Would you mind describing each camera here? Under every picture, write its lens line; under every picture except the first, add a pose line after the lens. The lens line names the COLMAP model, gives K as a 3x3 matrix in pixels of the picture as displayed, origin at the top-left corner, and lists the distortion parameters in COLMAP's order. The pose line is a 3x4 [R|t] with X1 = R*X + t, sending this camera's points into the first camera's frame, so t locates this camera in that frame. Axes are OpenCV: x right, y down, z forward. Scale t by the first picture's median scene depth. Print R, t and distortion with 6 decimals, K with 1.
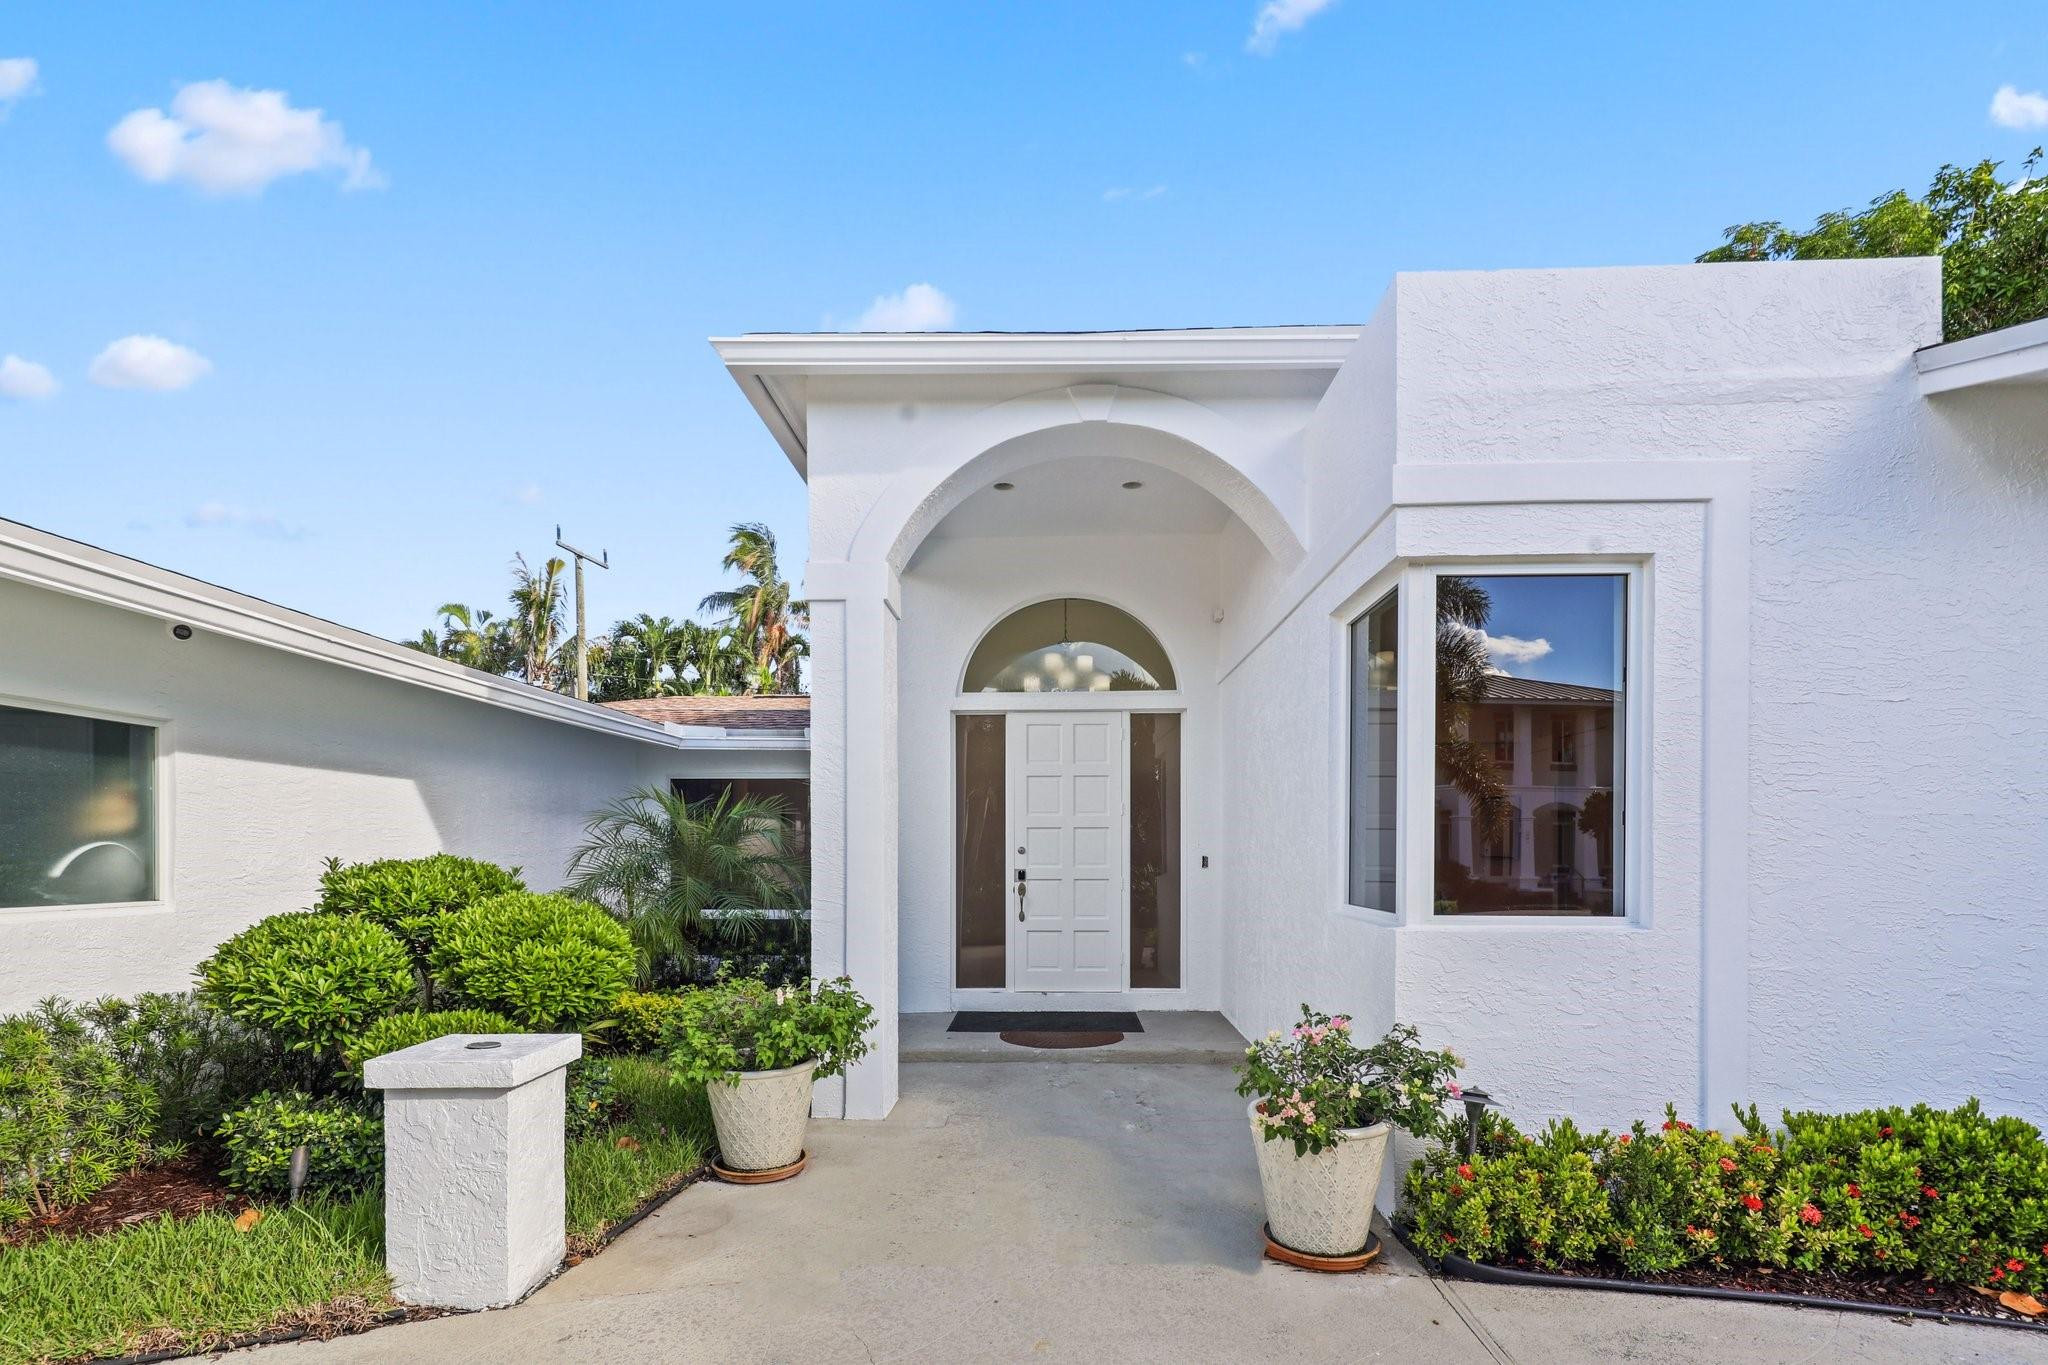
lens RADIAL K [[965.9, 0, 1020.8], [0, 965.9, 835.8], [0, 0, 1]] dist [0.001662, -0.000627]
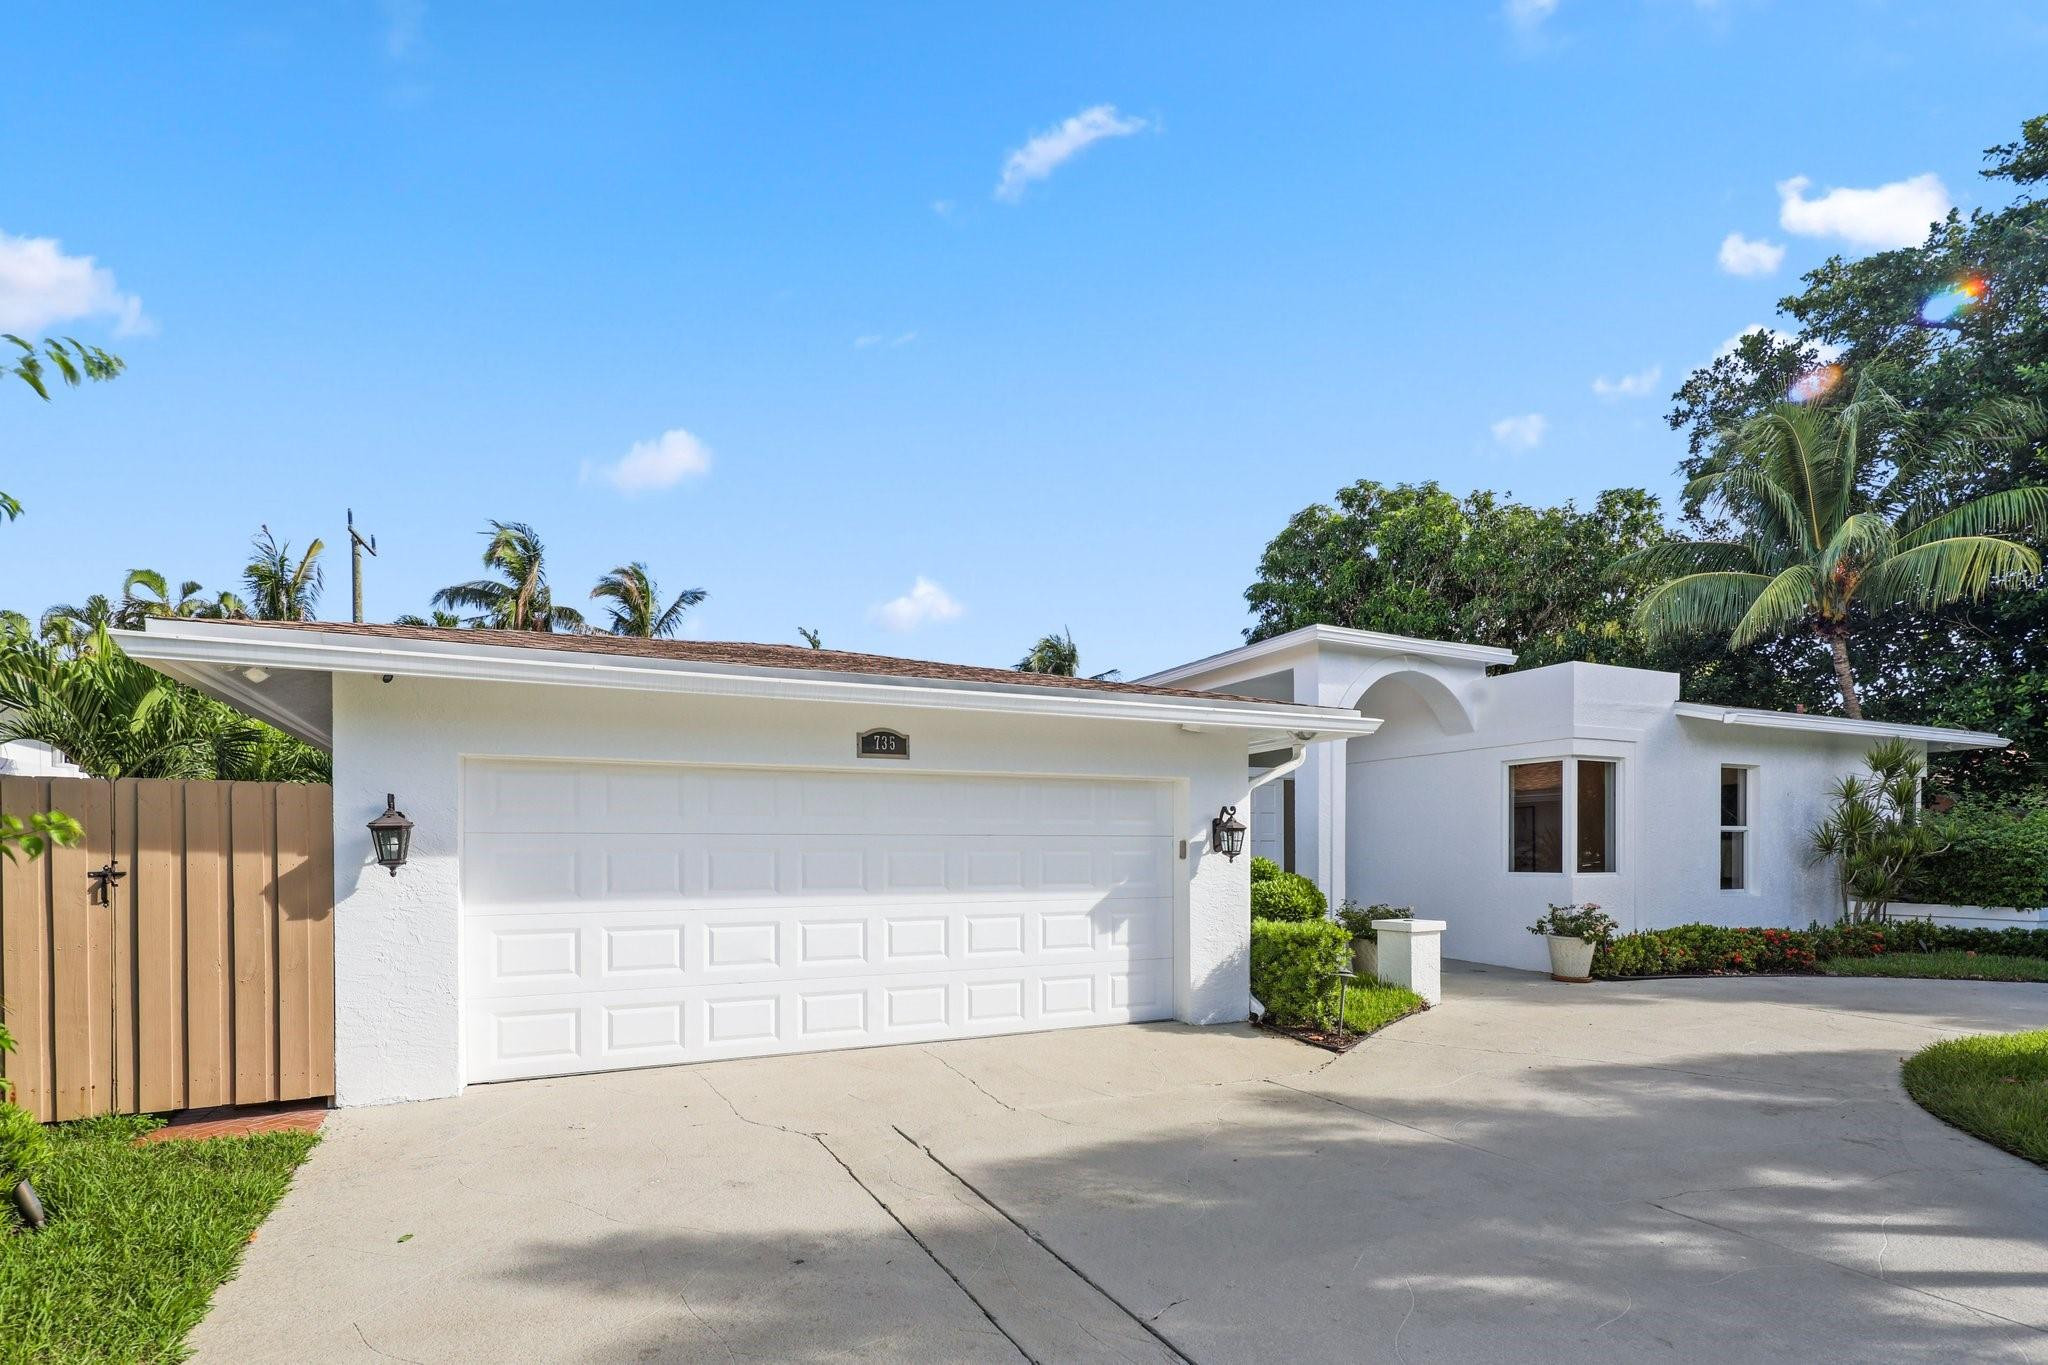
lens RADIAL K [[940.2, 0, 1036.8], [0, 940.2, 837.6], [0, 0, 1]] dist [-0.001384, -0.000403]
pose [[0.884539, 0.004591, 0.466444, -2.486578], [-0.001558, 0.999975, -0.006888, -0.005382], [-0.466464, 0.005366, 0.884524, -0.825579]]
